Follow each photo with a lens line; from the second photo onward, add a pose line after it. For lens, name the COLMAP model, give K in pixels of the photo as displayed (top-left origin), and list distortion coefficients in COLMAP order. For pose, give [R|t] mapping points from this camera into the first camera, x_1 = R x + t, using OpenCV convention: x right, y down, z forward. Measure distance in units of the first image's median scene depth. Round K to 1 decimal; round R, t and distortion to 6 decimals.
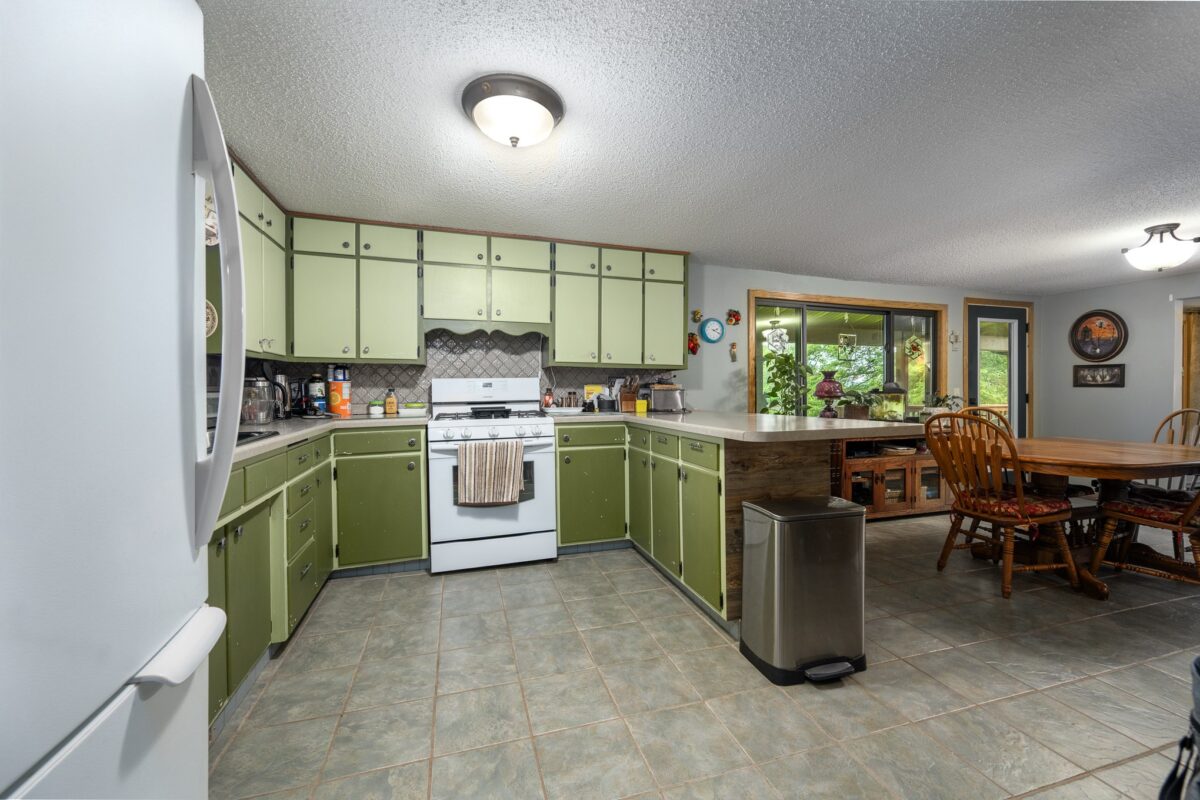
lens RADIAL K [[476.7, 0, 603.9], [0, 476.7, 398.0], [0, 0, 1]] dist [0.000254, 0.000072]
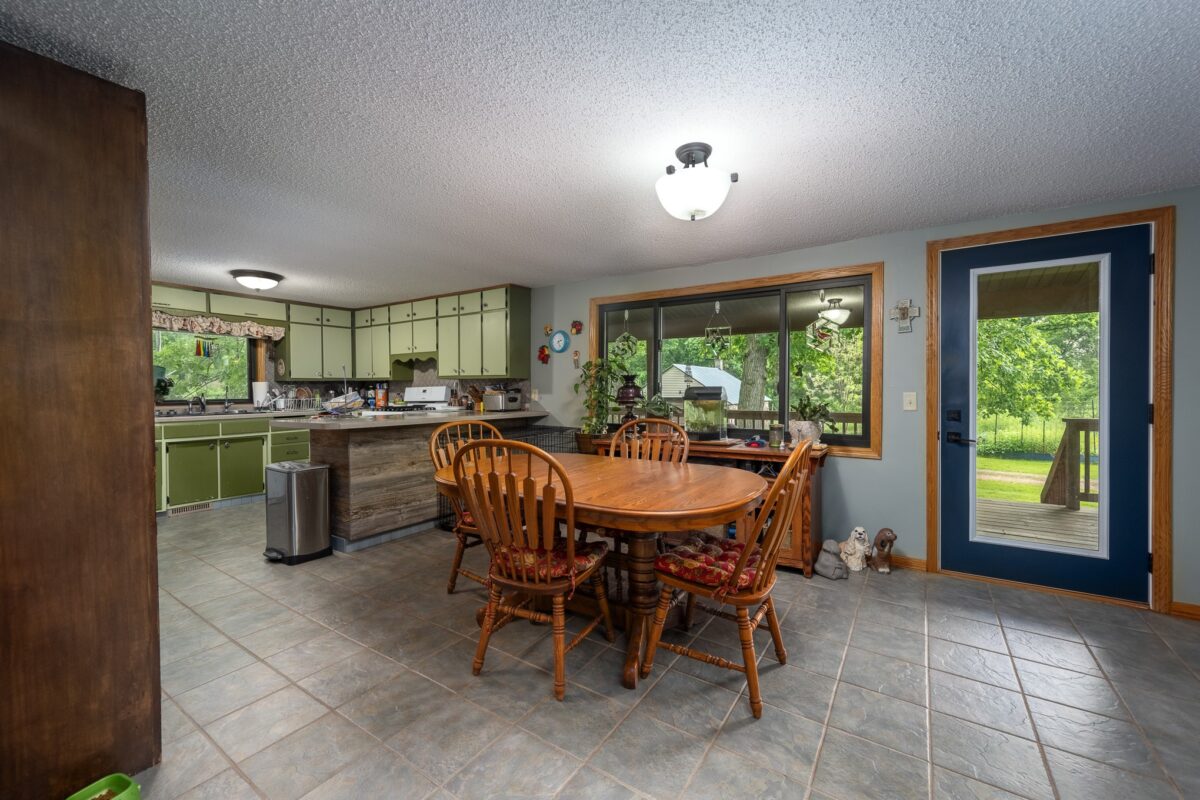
lens RADIAL K [[475.5, 0, 605.8], [0, 475.5, 395.7], [0, 0, 1]] dist [-0.003135, -0.000097]
pose [[0.639084, 0.008847, -0.769086, 1.582688], [-0.005865, 0.999961, 0.006629, -0.028987], [0.769115, 0.000274, 0.639111, 0.492016]]
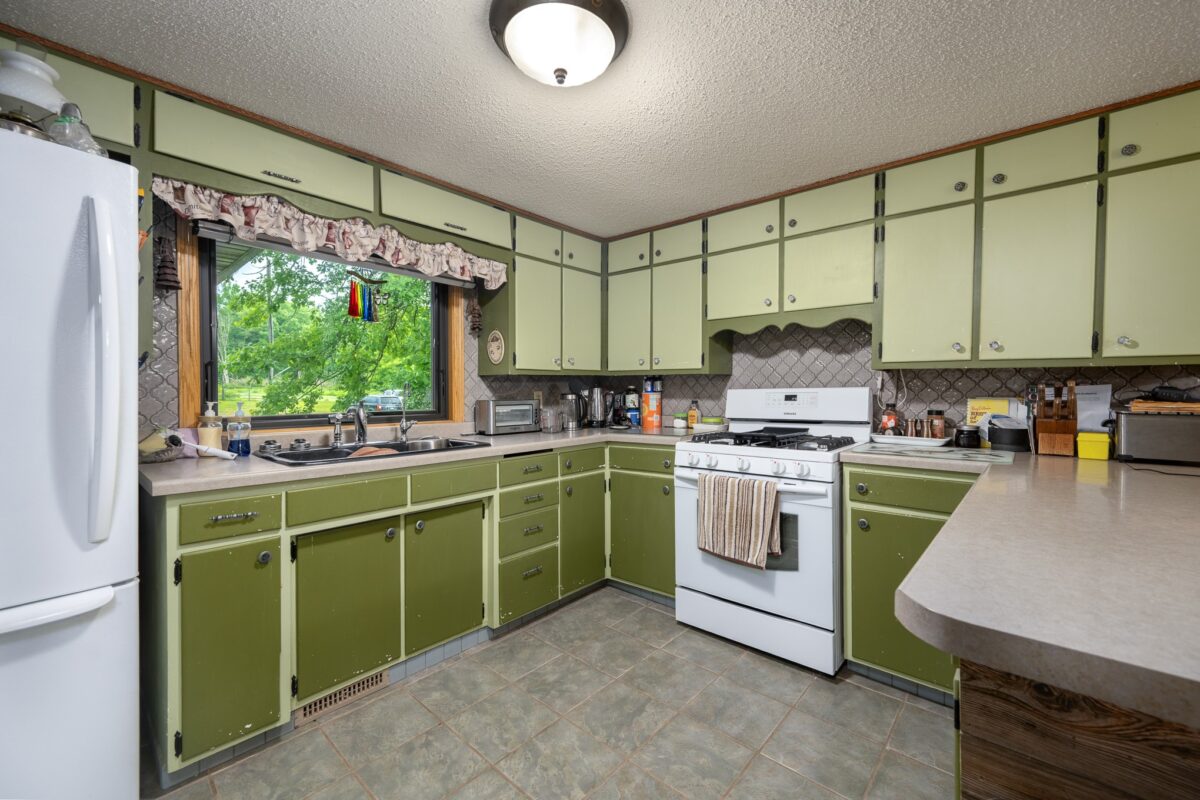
lens RADIAL K [[483.8, 0, 605.2], [0, 483.8, 398.5], [0, 0, 1]] dist [-0.000882, -0.000321]
pose [[0.515920, 0.016208, -0.856483, 0.285364], [-0.013785, 0.999849, 0.010618, -0.033906], [0.856526, 0.006328, 0.516066, 0.406912]]
